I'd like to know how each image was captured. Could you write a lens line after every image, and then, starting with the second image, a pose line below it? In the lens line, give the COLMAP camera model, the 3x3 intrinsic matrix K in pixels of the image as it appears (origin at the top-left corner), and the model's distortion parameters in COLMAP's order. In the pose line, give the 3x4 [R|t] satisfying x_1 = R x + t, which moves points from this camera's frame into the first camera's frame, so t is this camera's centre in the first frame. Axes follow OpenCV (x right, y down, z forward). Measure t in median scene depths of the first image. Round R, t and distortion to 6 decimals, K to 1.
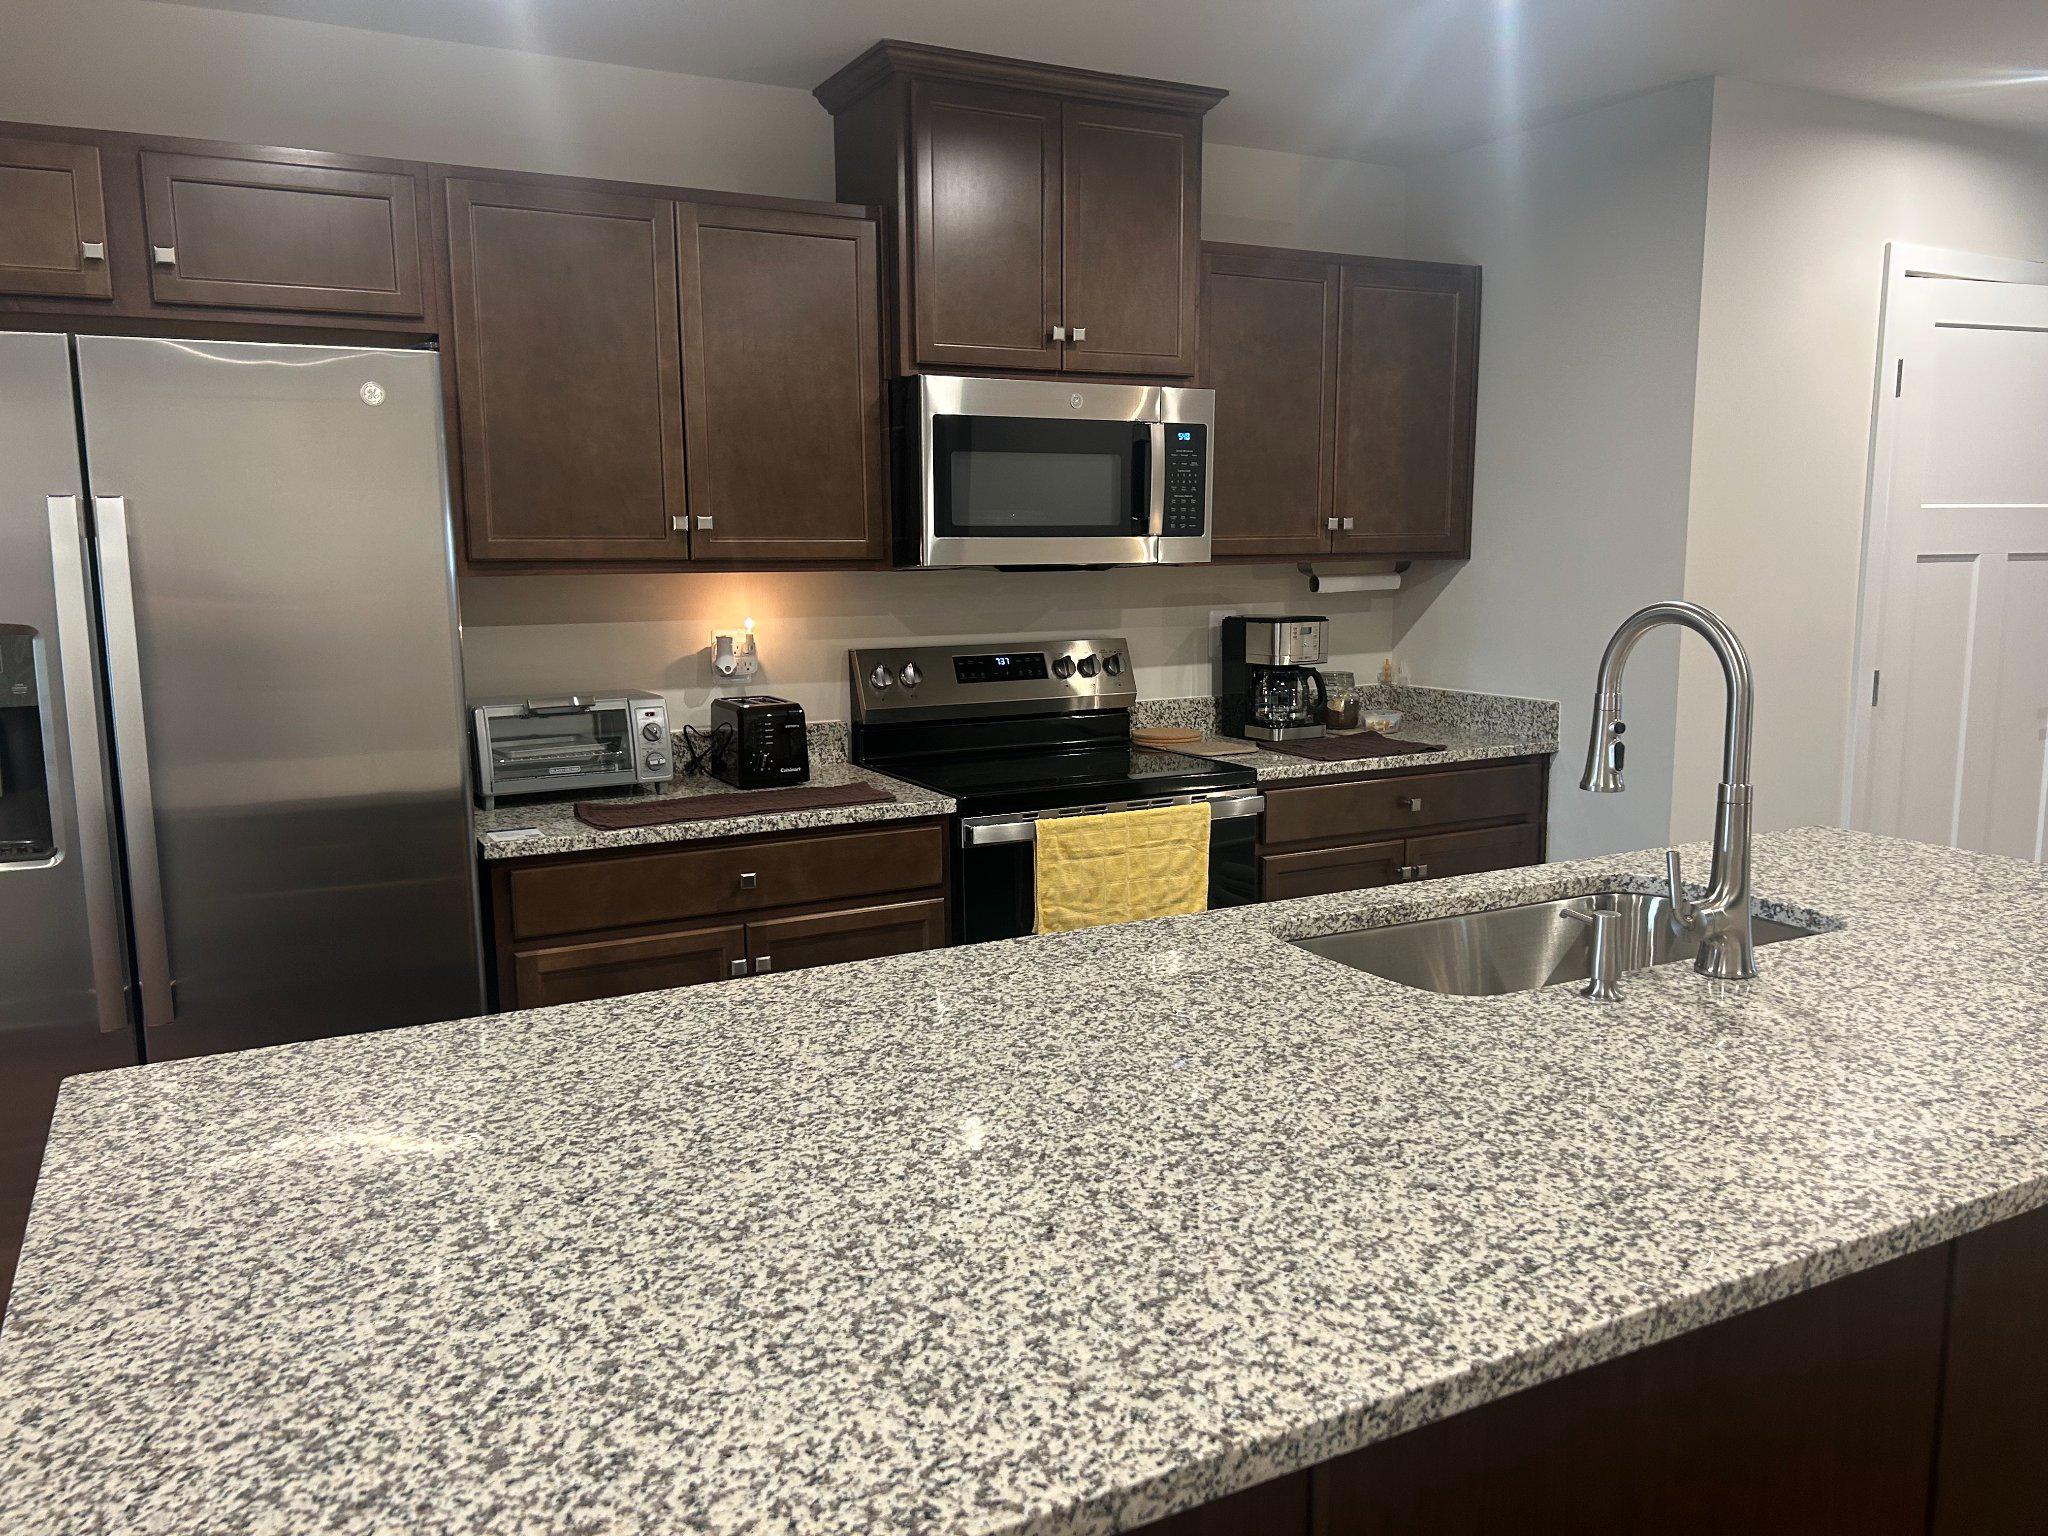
lens RADIAL K [[1548.0, 0, 1024.0], [0, 1548.0, 768.0], [0, 0, 1]] dist [0.089181, -0.116283]
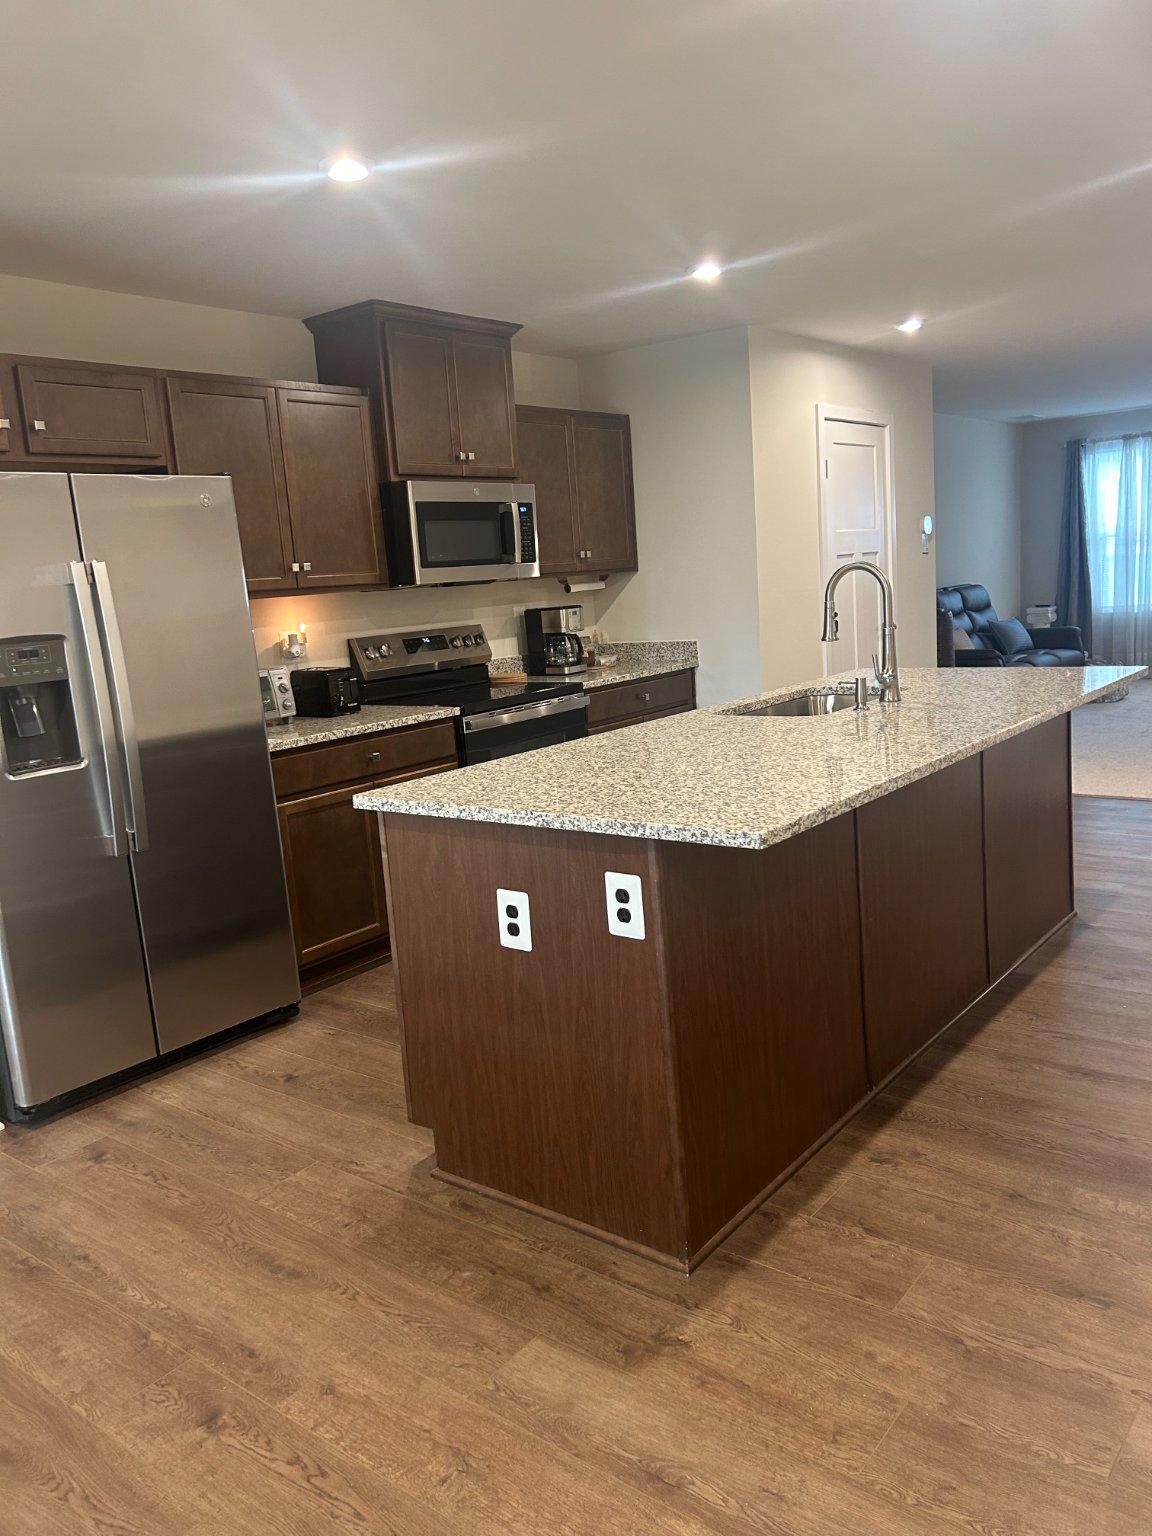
lens RADIAL K [[1161.0, 0, 576.0], [0, 1161.0, 768.0], [0, 0, 1]] dist [0.089181, -0.116283]
pose [[0.917284, -0.123564, 0.378580, -0.413485], [0.121960, 0.992131, 0.028317, 0.064002], [-0.379099, 0.020197, 0.925135, -0.318829]]
